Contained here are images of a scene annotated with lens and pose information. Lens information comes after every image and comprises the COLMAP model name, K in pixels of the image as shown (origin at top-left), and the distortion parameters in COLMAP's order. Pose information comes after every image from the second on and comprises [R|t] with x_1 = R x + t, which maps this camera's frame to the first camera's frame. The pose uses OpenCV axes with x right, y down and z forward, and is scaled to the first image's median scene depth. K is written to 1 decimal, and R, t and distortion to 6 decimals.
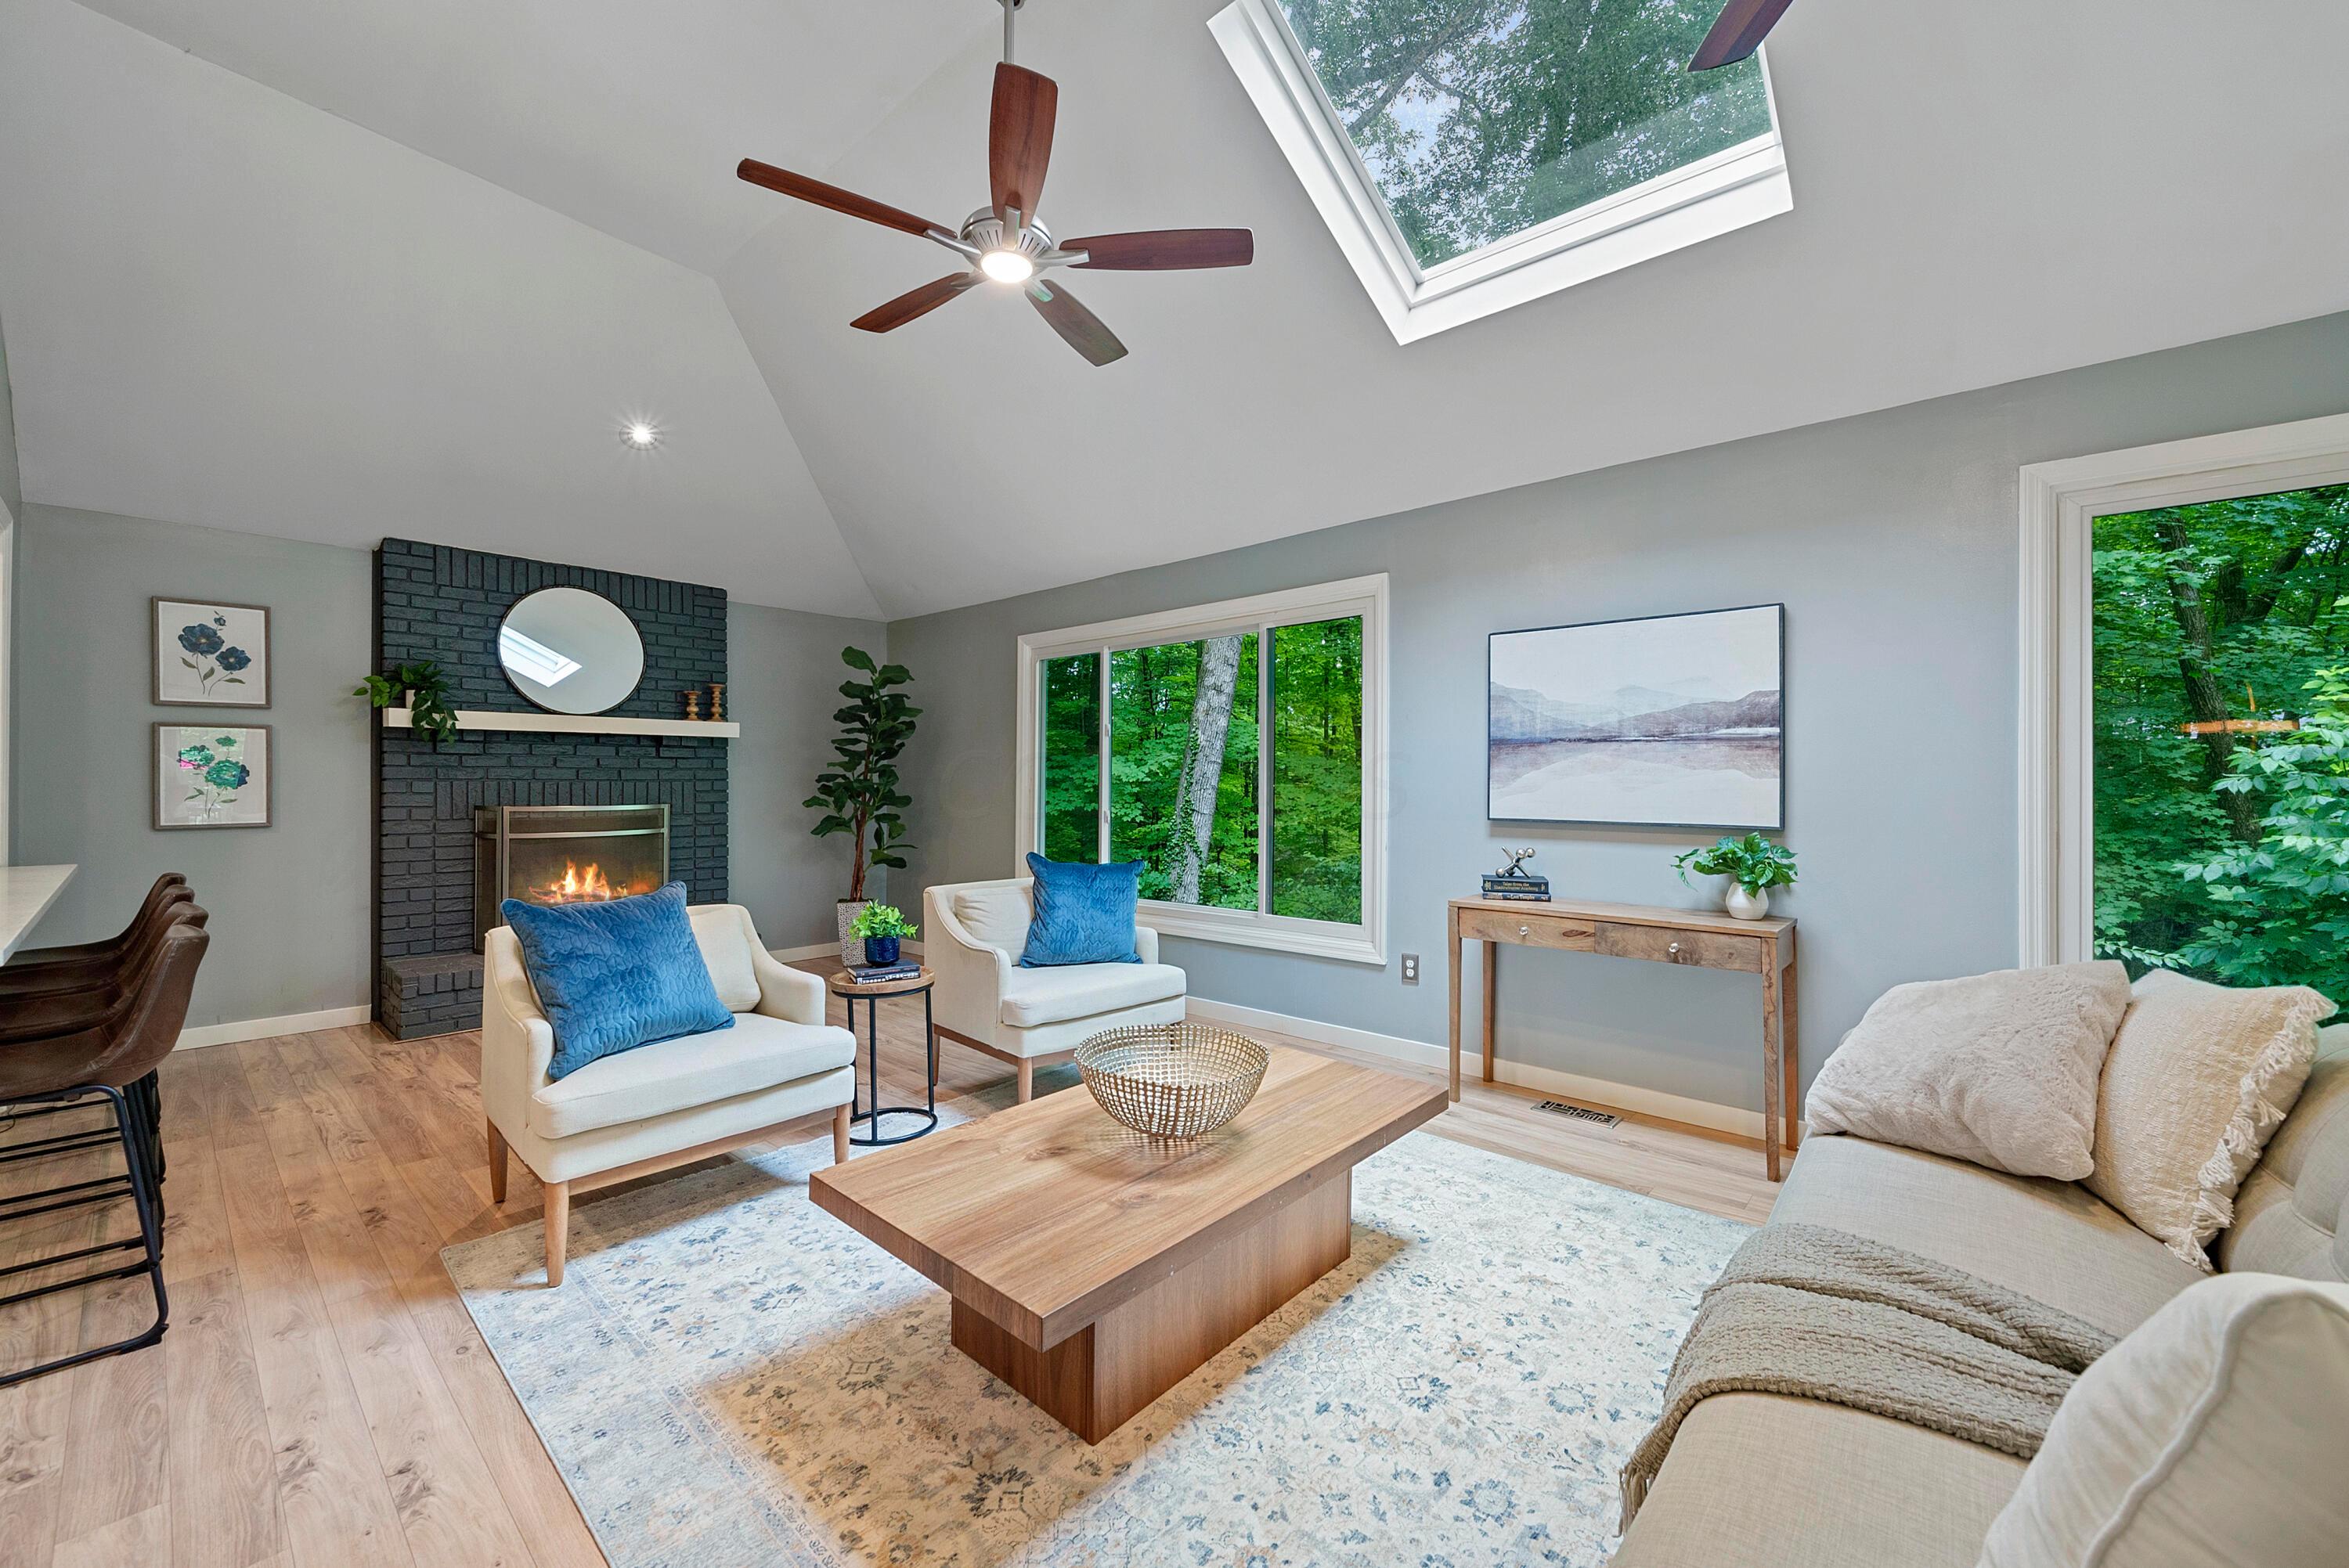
lens RADIAL K [[924.5, 0, 1171.4], [0, 924.5, 783.2], [0, 0, 1]] dist [-0.002217, -0.000427]
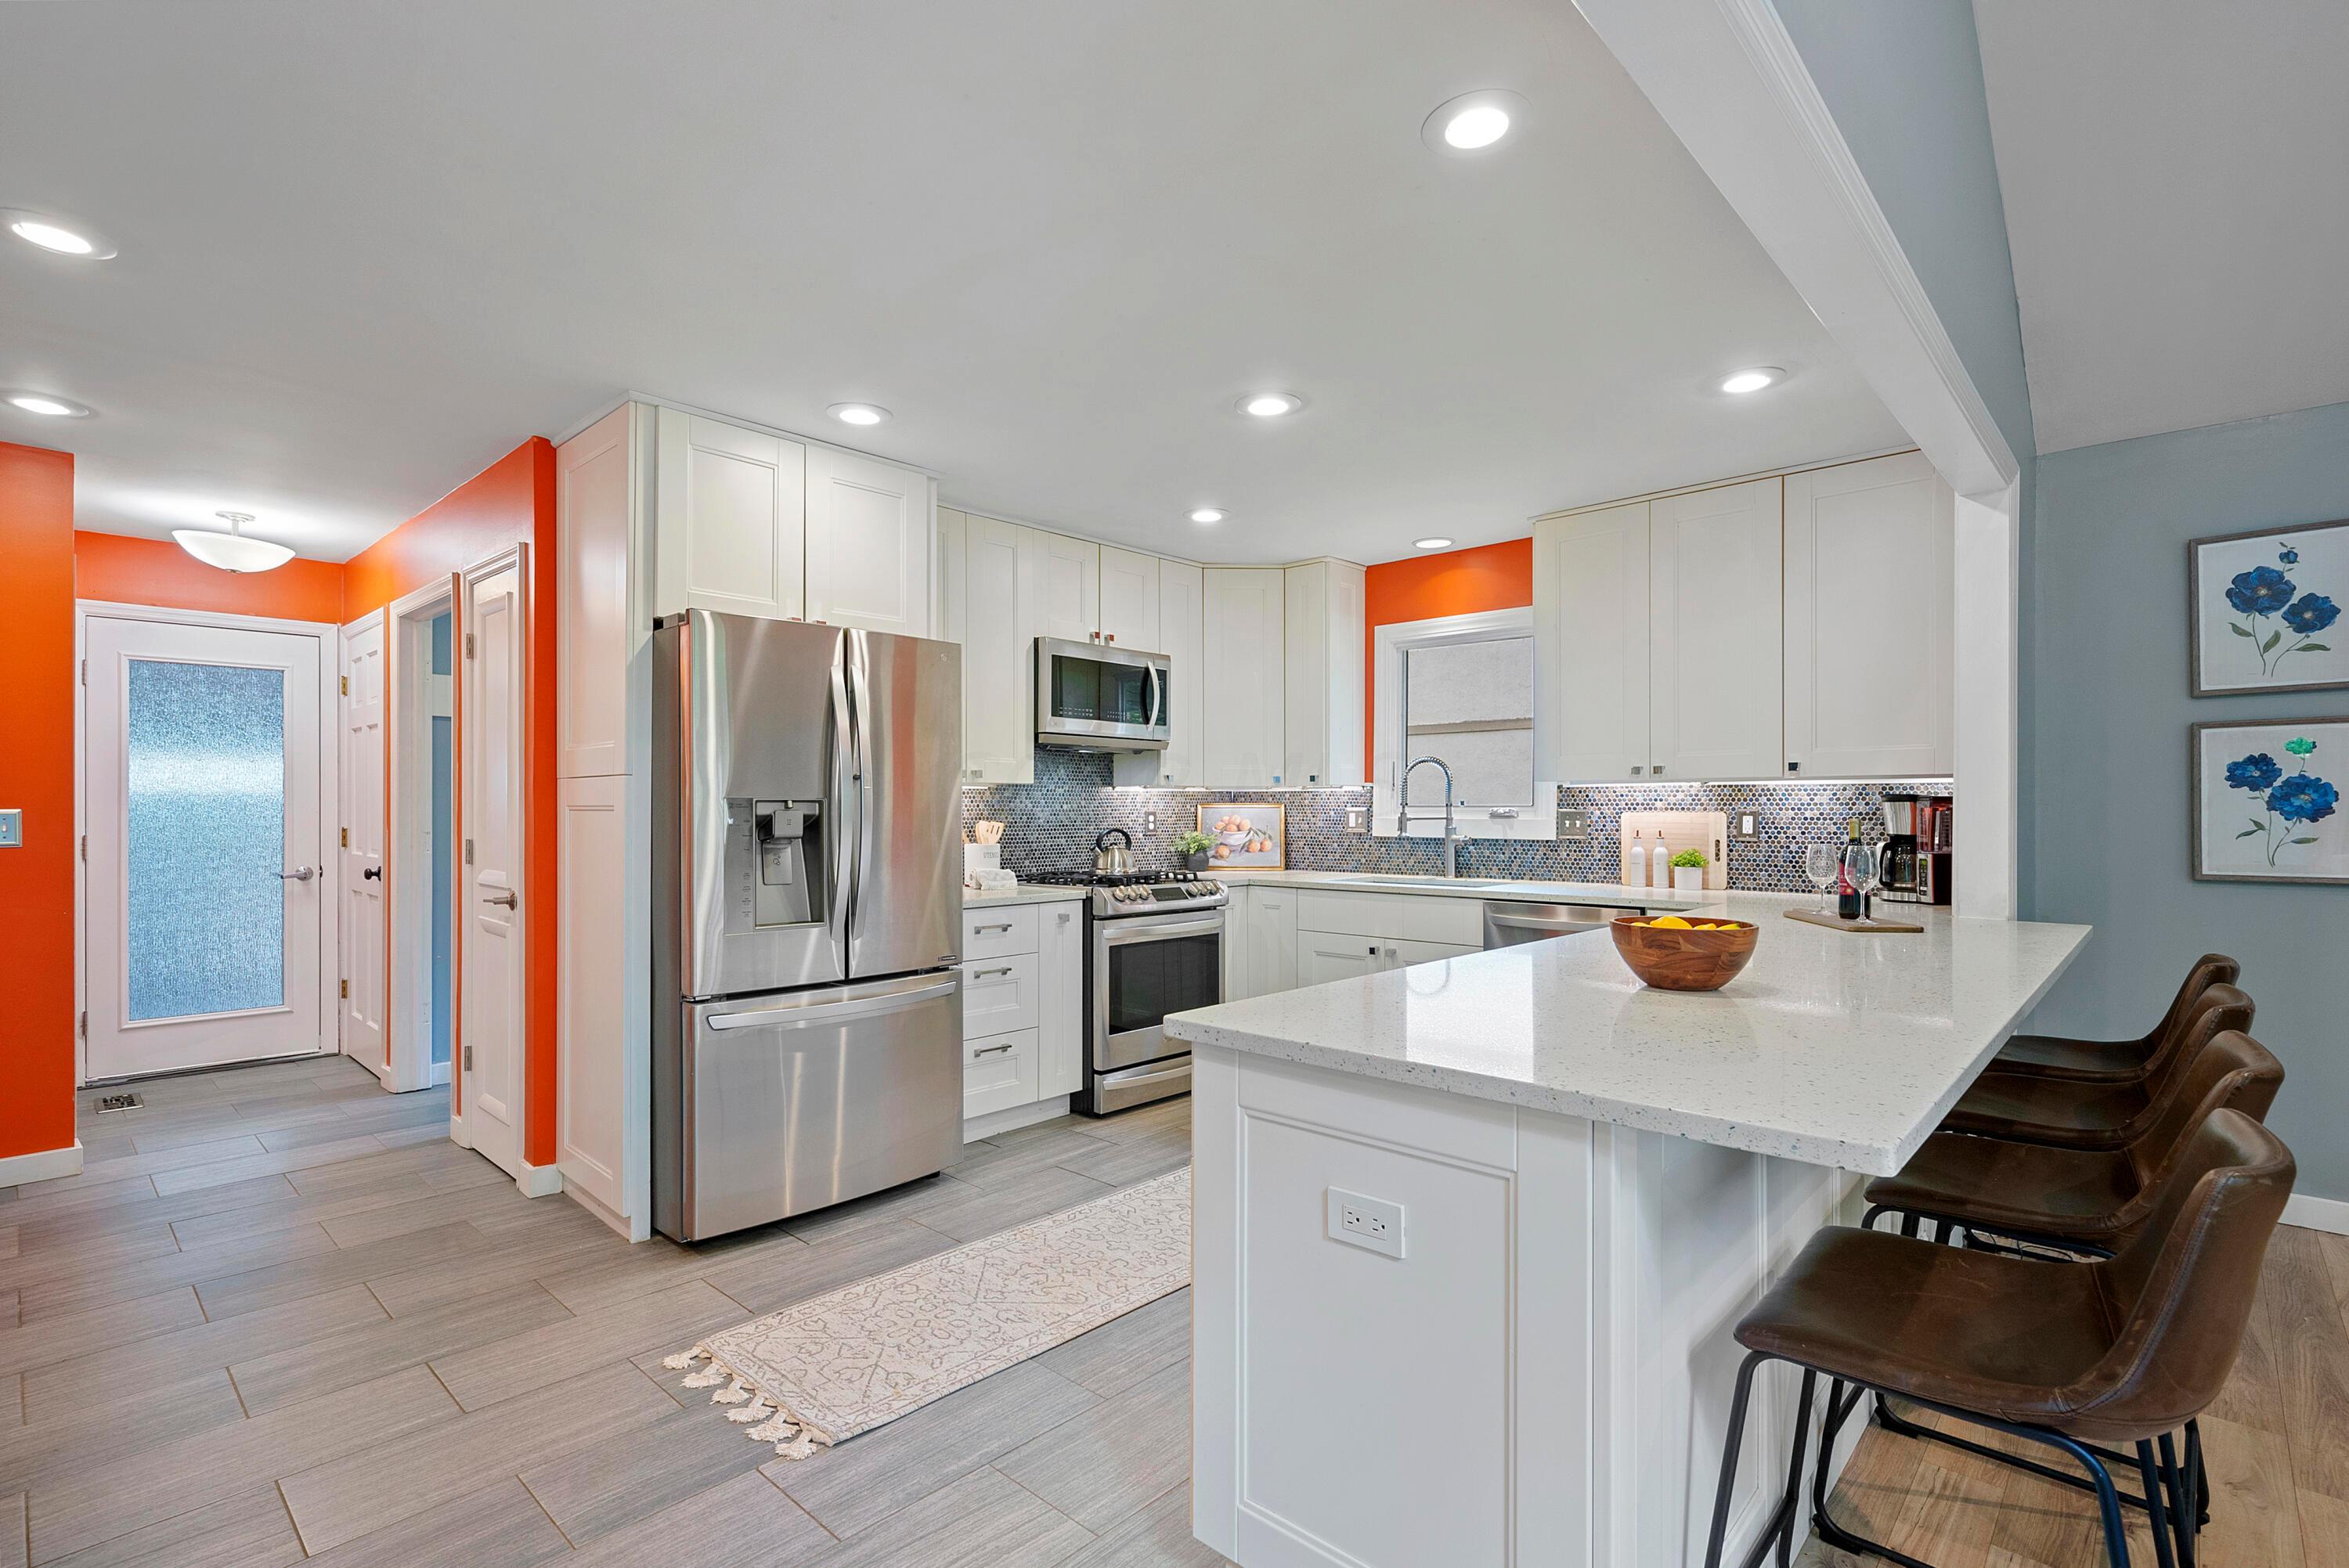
lens RADIAL K [[1098.8, 0, 1172.8], [0, 1098.8, 801.1], [0, 0, 1]] dist [0.001150, -0.000124]
pose [[-0.017092, -0.006806, -0.999831, -0.271292], [-0.001502, 0.999976, -0.006781, -0.001521], [0.999853, 0.001386, -0.017102, 0.252945]]
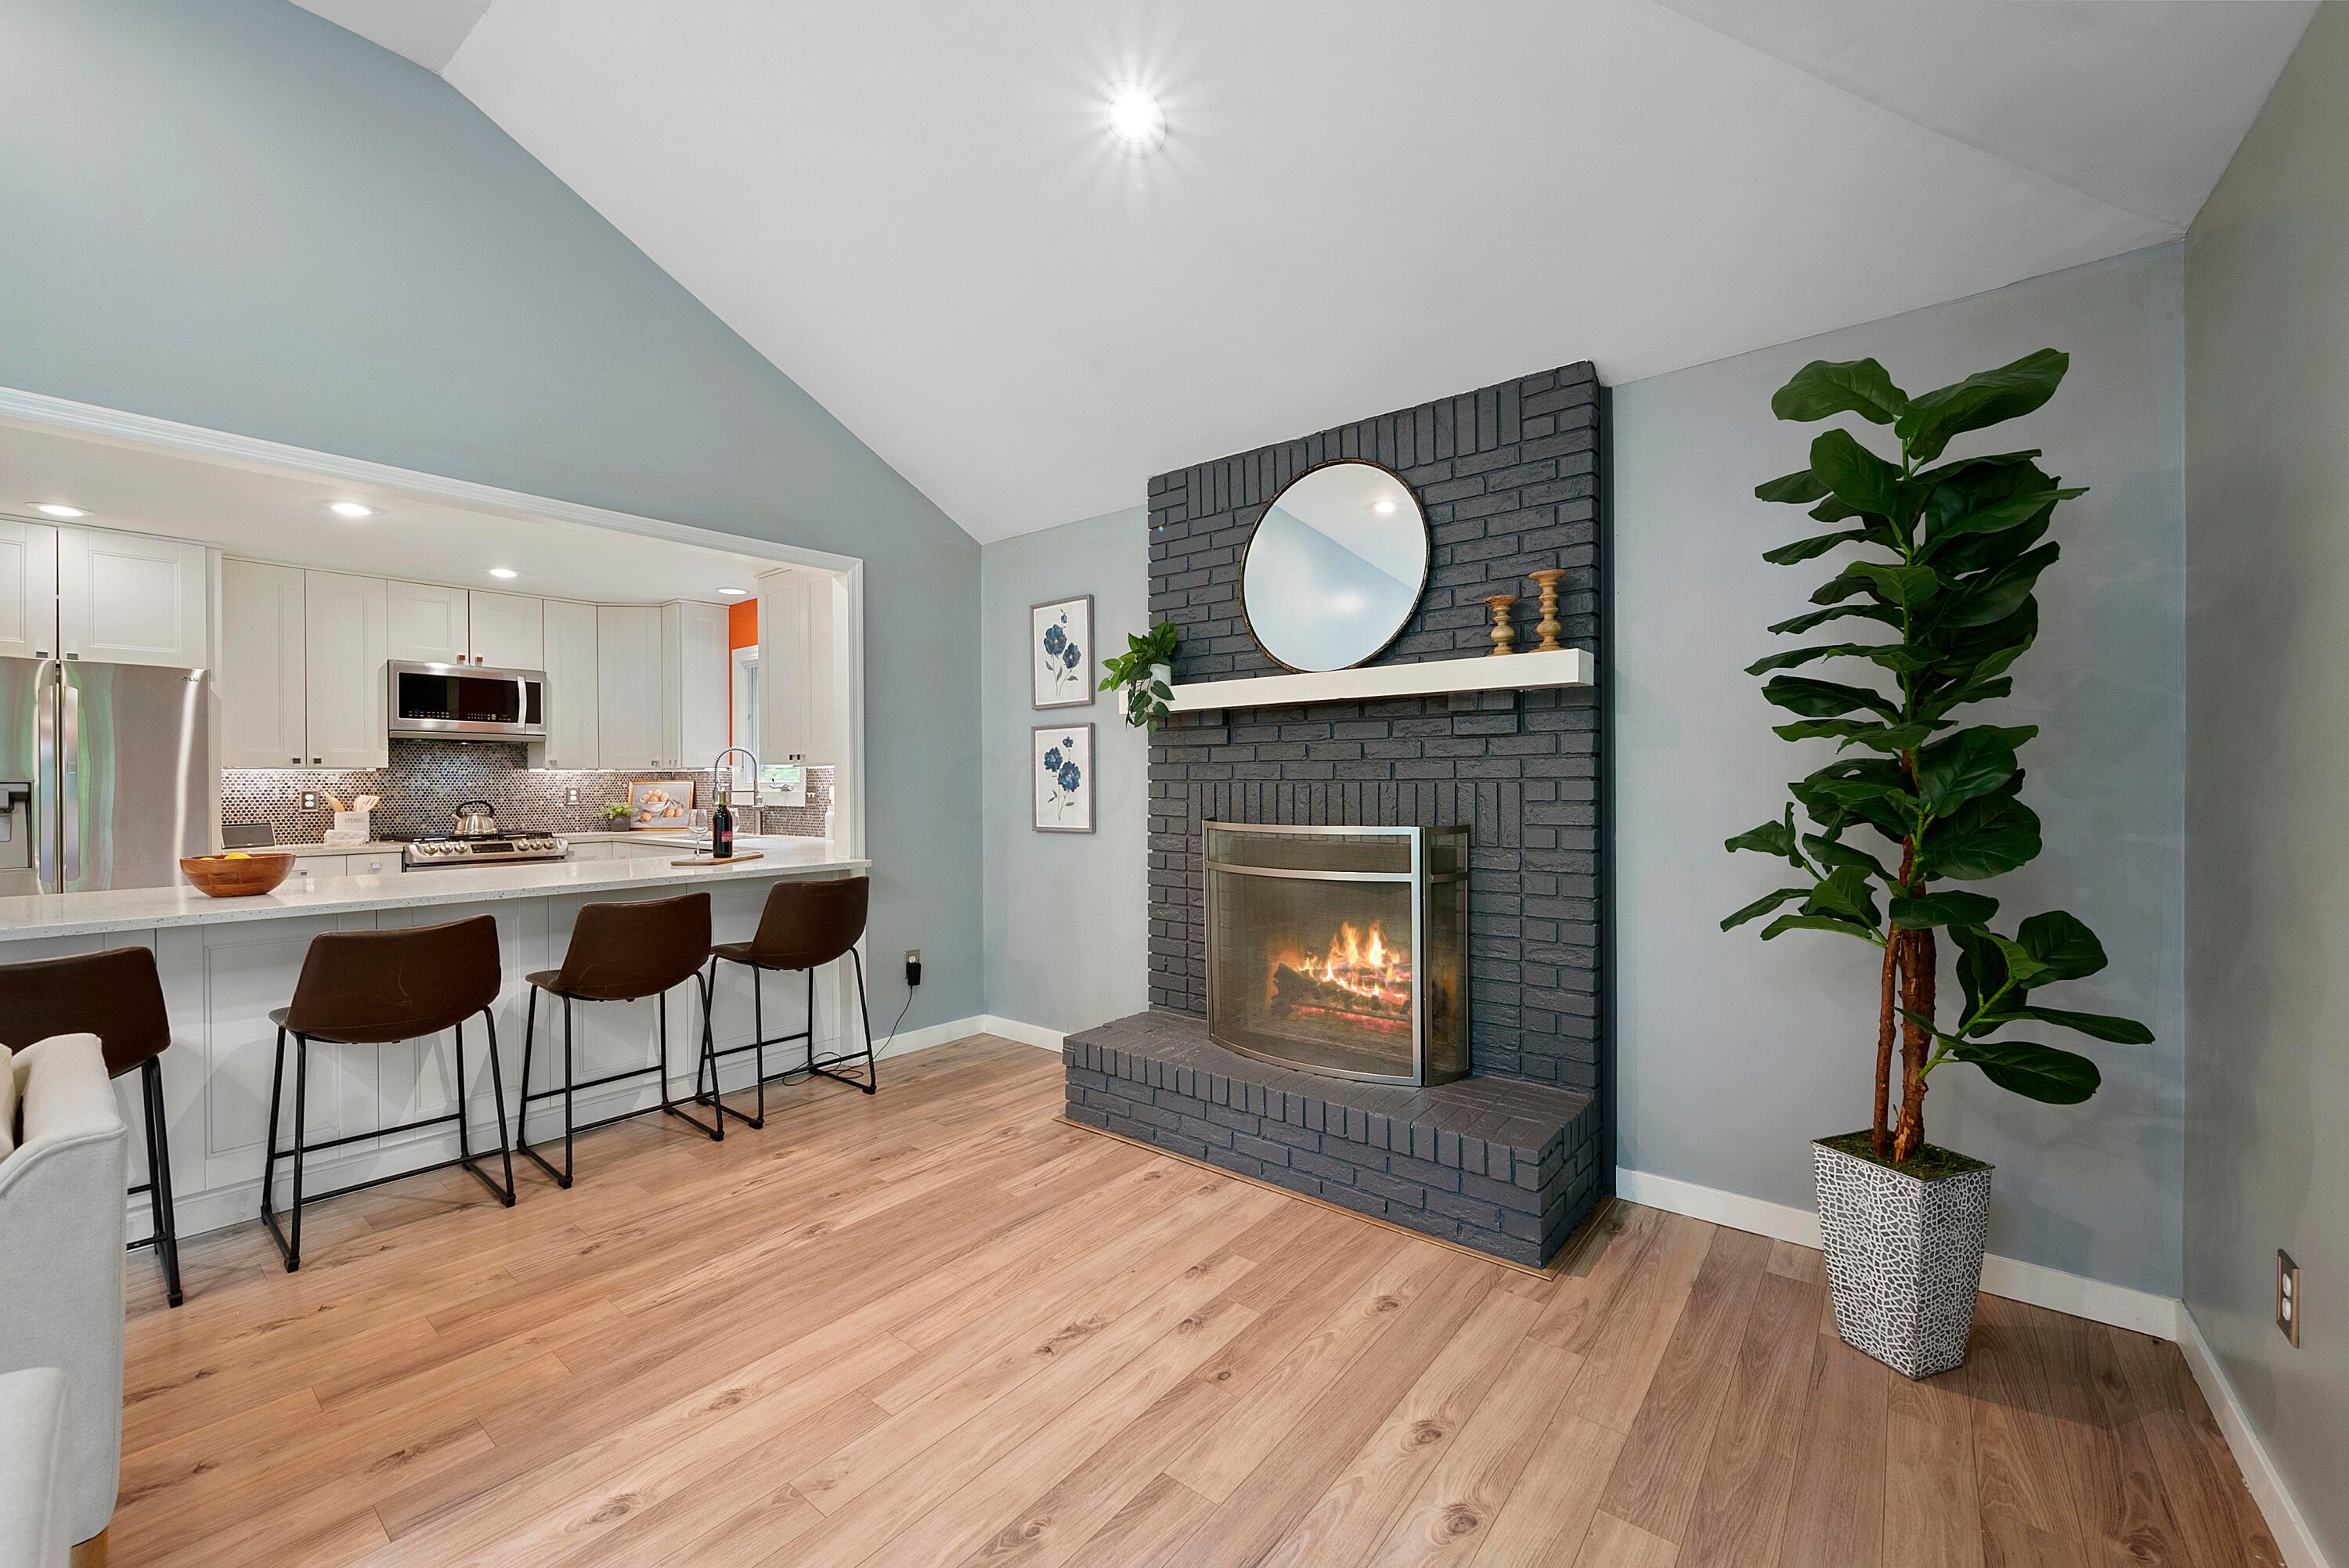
lens RADIAL K [[924.5, 0, 1181.7], [0, 924.5, 779.2], [0, 0, 1]] dist [-0.002217, -0.000427]
pose [[0.057266, -0.003612, -0.998352, -0.057087], [0.002743, 0.999990, -0.003461, -0.003187], [0.998355, -0.002540, 0.057275, 1.093936]]
